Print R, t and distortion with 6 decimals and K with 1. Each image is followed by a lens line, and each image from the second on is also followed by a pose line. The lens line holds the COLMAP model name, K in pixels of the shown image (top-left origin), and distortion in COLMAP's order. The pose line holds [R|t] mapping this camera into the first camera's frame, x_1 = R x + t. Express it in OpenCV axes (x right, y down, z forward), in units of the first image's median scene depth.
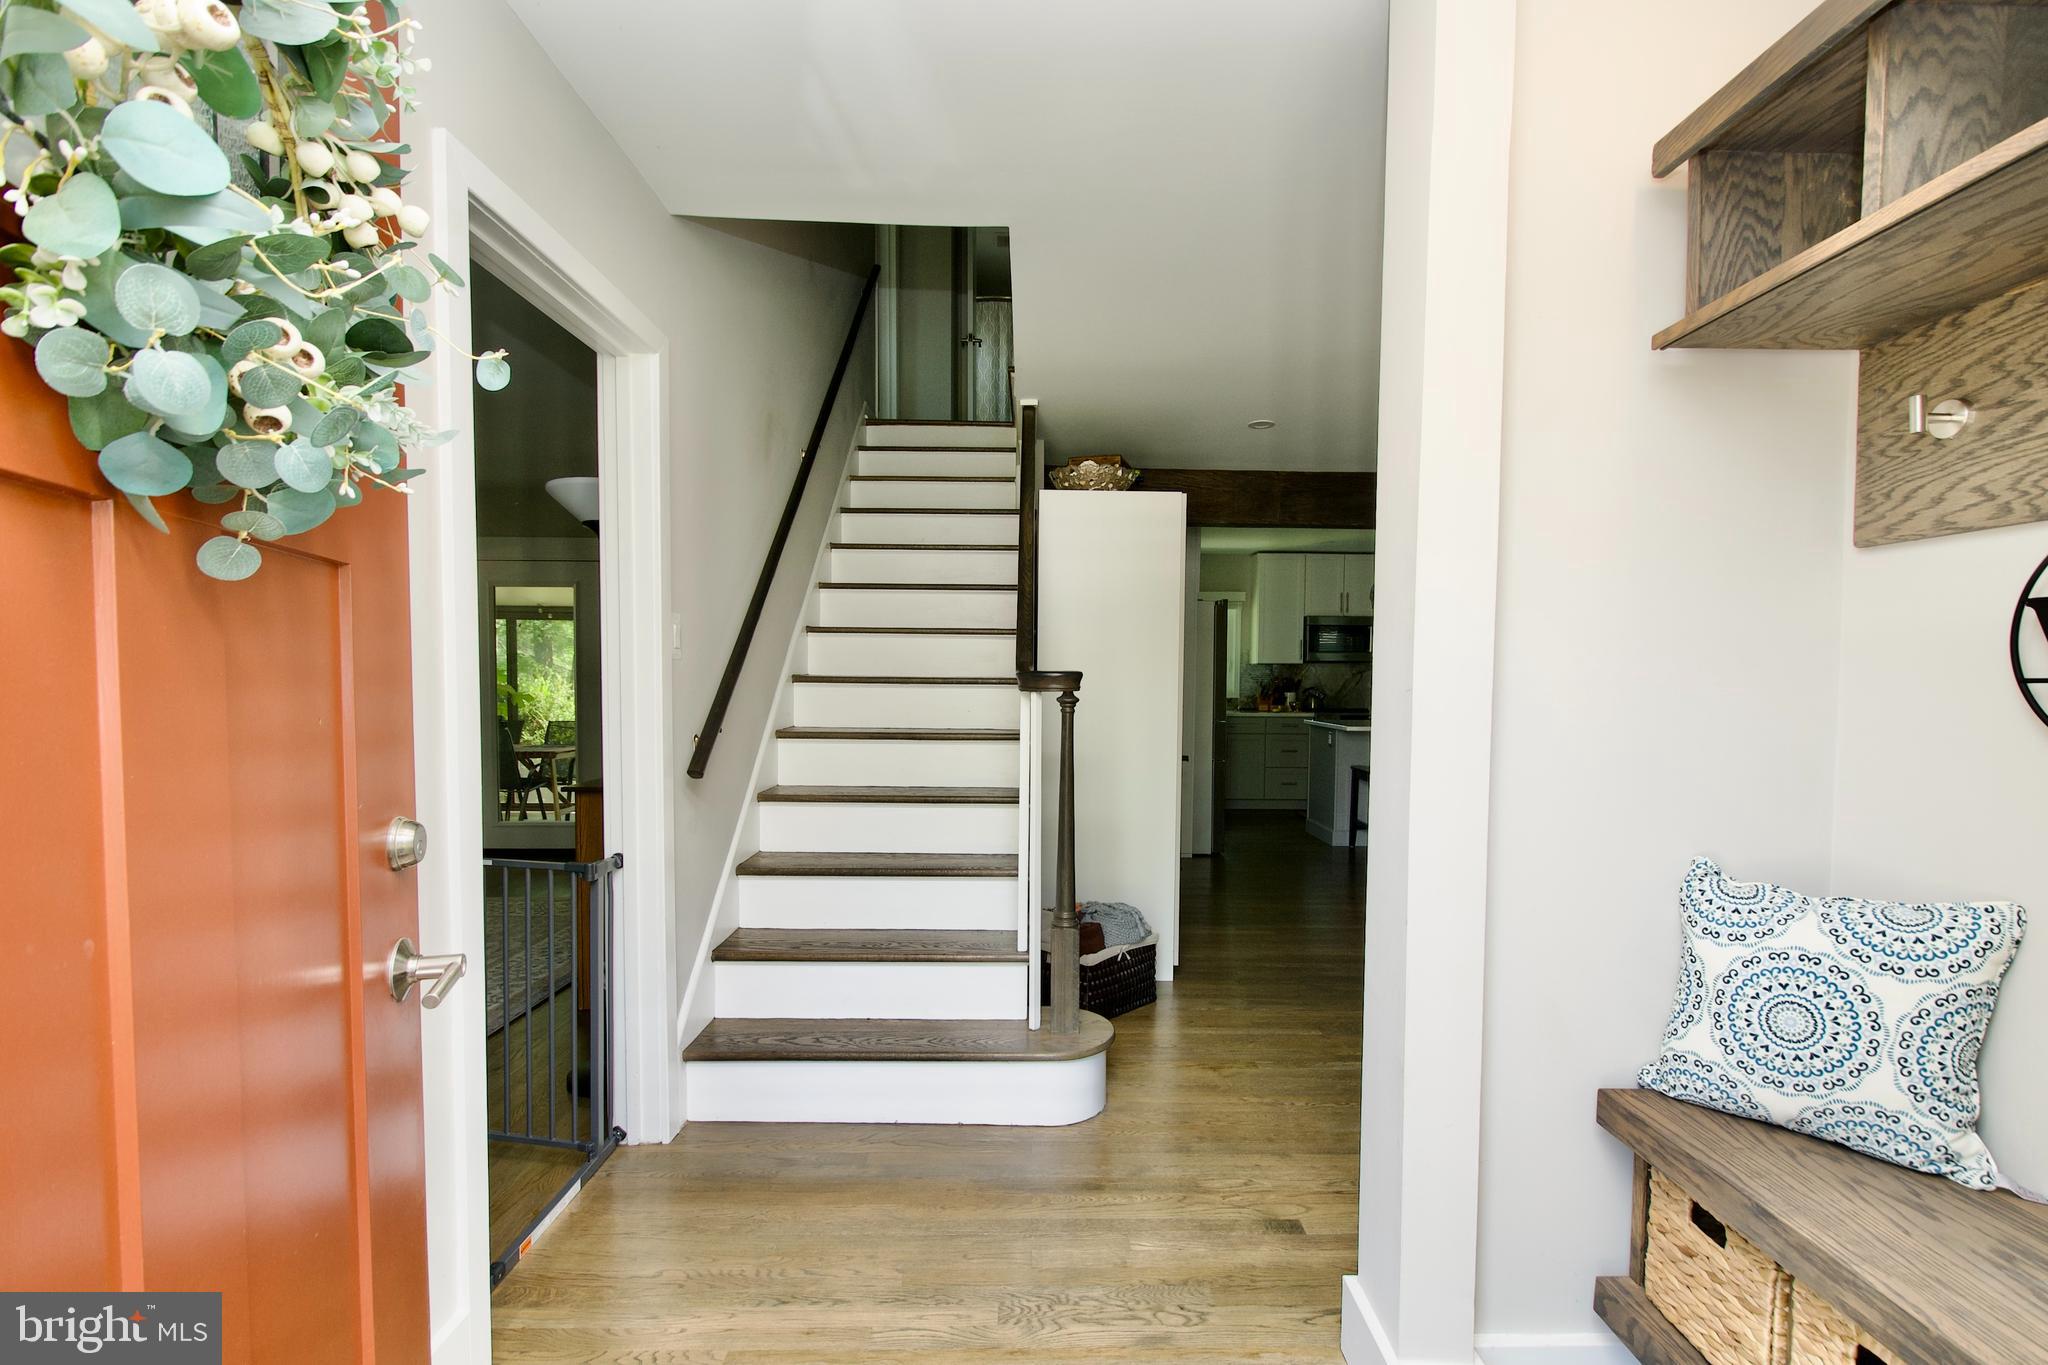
lens RADIAL K [[889.1, 0, 1024.3], [0, 889.1, 695.6], [0, 0, 1]] dist [0.002423, -0.003934]
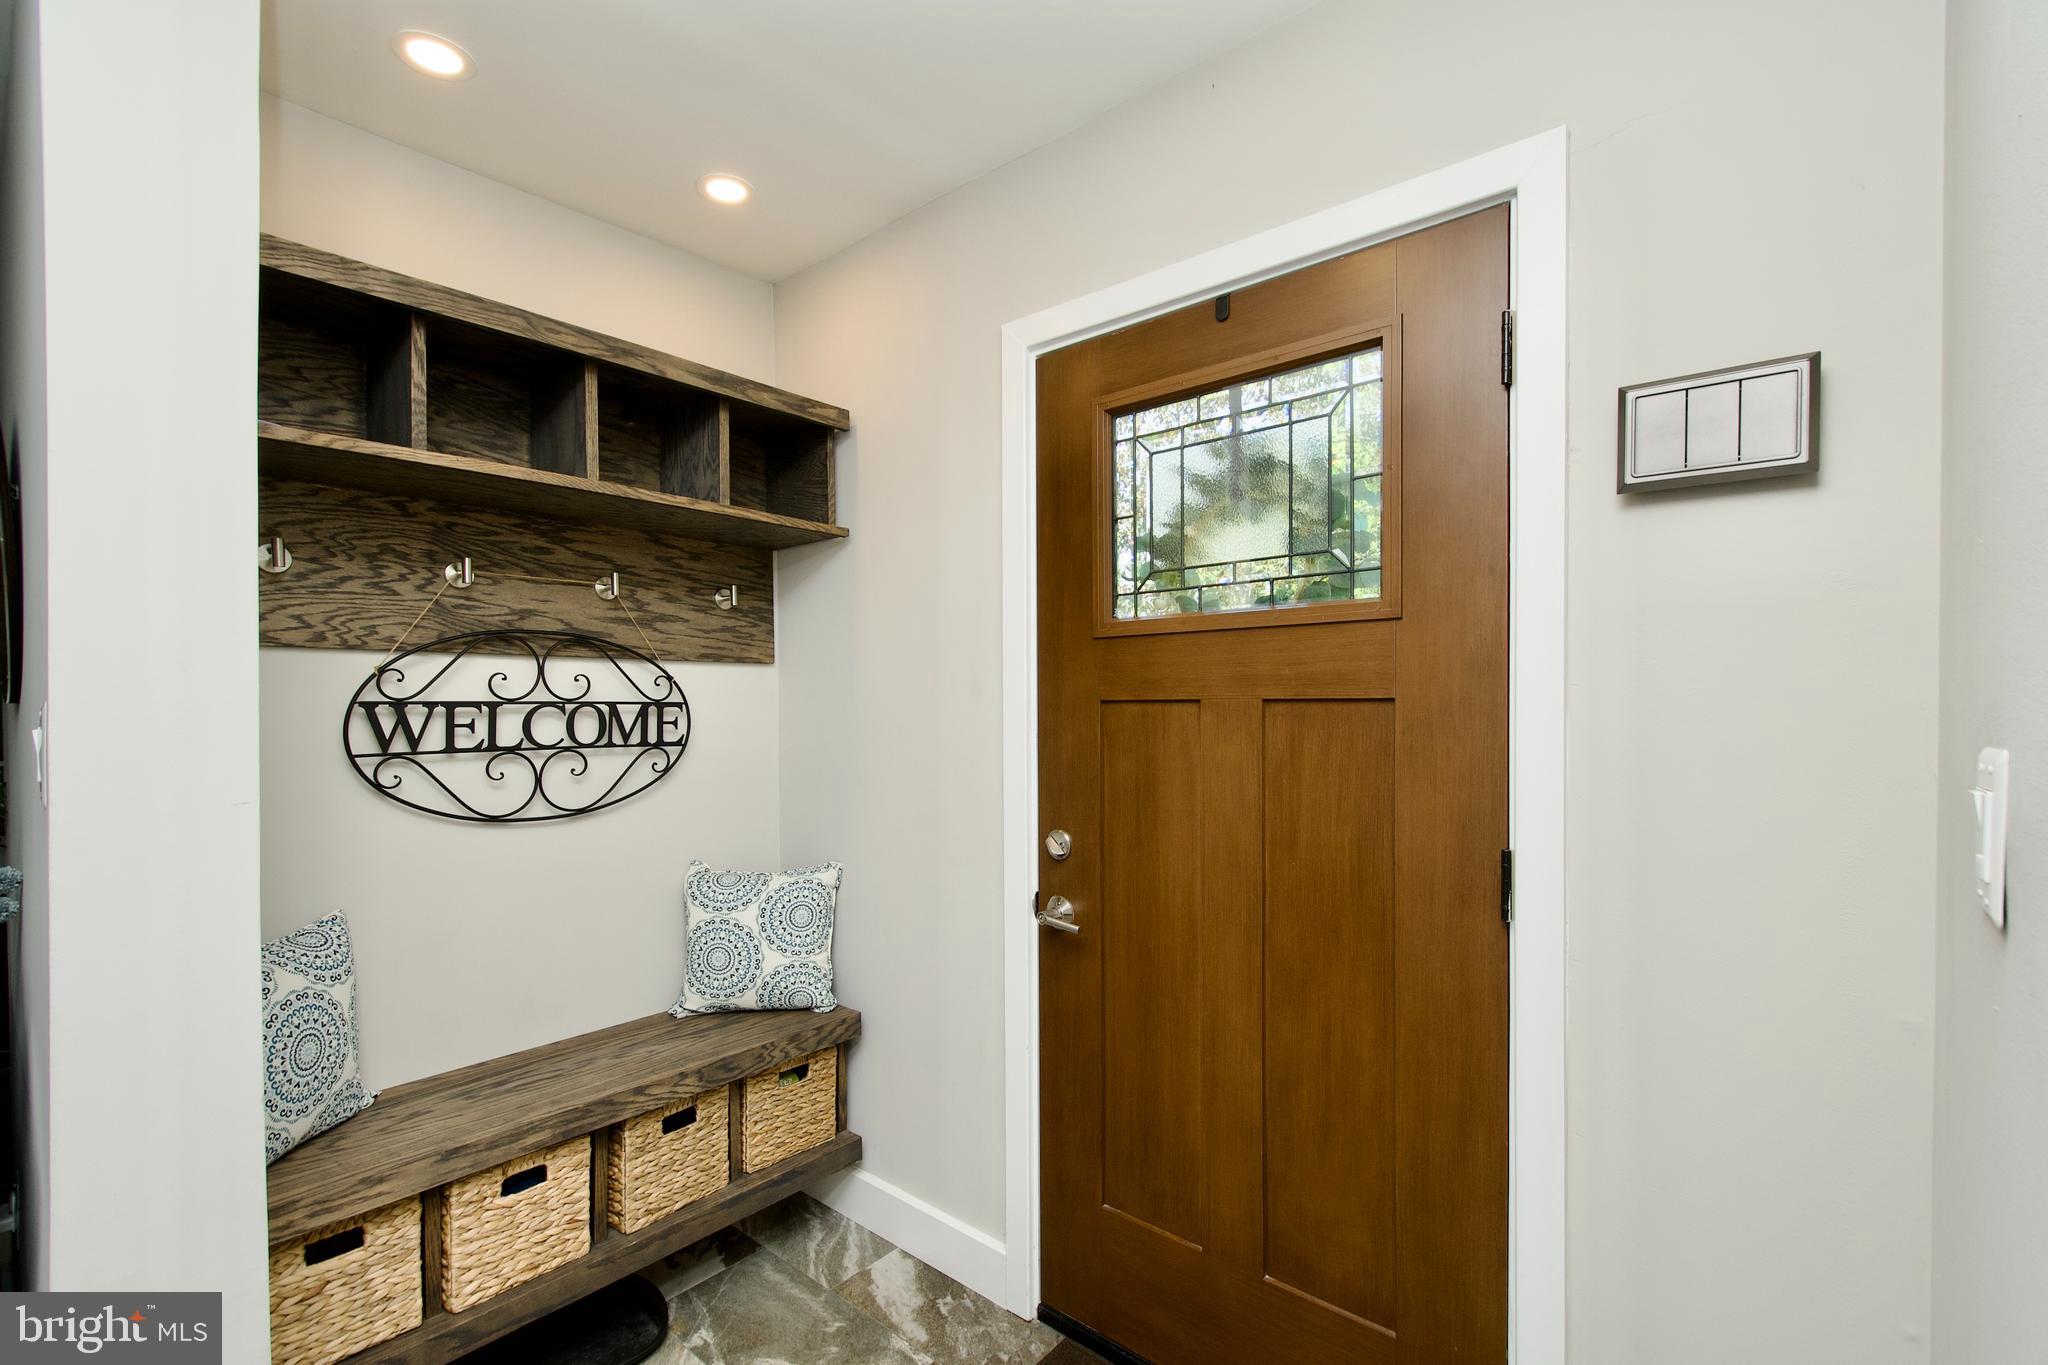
lens RADIAL K [[889.1, 0, 1023.9], [0, 889.1, 696.8], [0, 0, 1]] dist [0.002423, -0.003934]
pose [[-0.749959, 0.002496, 0.661479, -0.682878], [0.015155, 0.999795, 0.013409, -0.115939], [-0.661310, 0.020081, -0.749844, 1.325694]]
